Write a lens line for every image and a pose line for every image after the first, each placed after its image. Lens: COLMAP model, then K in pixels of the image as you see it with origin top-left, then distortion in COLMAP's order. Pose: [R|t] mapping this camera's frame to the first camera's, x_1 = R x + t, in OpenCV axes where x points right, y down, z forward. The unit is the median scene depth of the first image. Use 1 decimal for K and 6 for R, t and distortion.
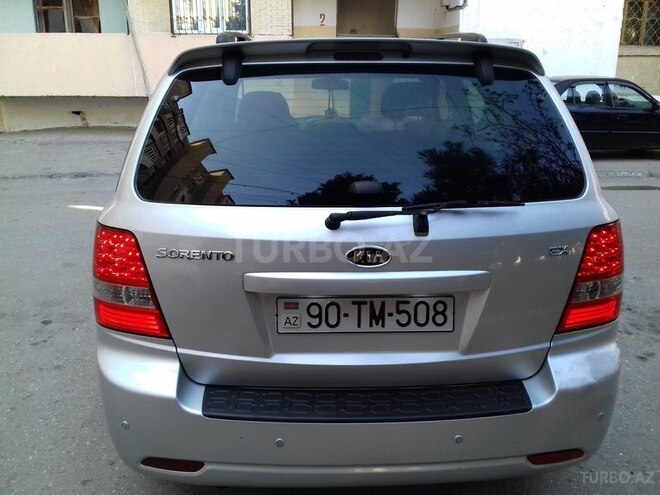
lens RADIAL K [[606.6, 0, 330.0], [0, 606.6, 247.5], [0, 0, 1]] dist [0.087622, -0.172772]
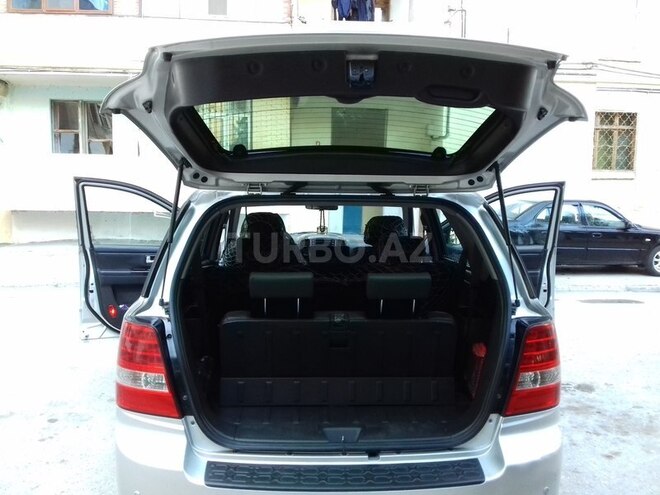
lens RADIAL K [[606.6, 0, 330.0], [0, 606.6, 247.5], [0, 0, 1]] dist [0.087622, -0.172772]
pose [[0.999934, 0.009154, 0.006989, 0.008362], [-0.007726, 0.983194, -0.182400, 0.016660], [-0.008541, 0.182334, 0.983200, -0.101715]]
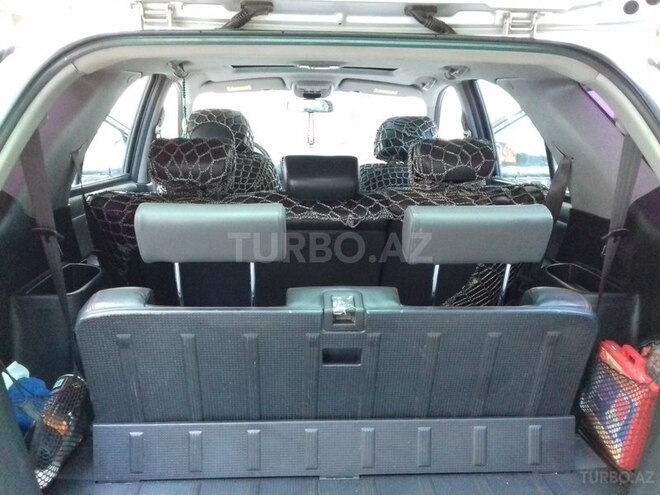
lens RADIAL K [[606.6, 0, 330.0], [0, 606.6, 247.5], [0, 0, 1]] dist [0.087622, -0.172772]
pose [[0.999706, 0.008722, 0.022614, 0.009733], [-0.007167, 0.997664, -0.067931, -0.026032], [-0.023153, 0.067749, 0.997434, 0.190367]]
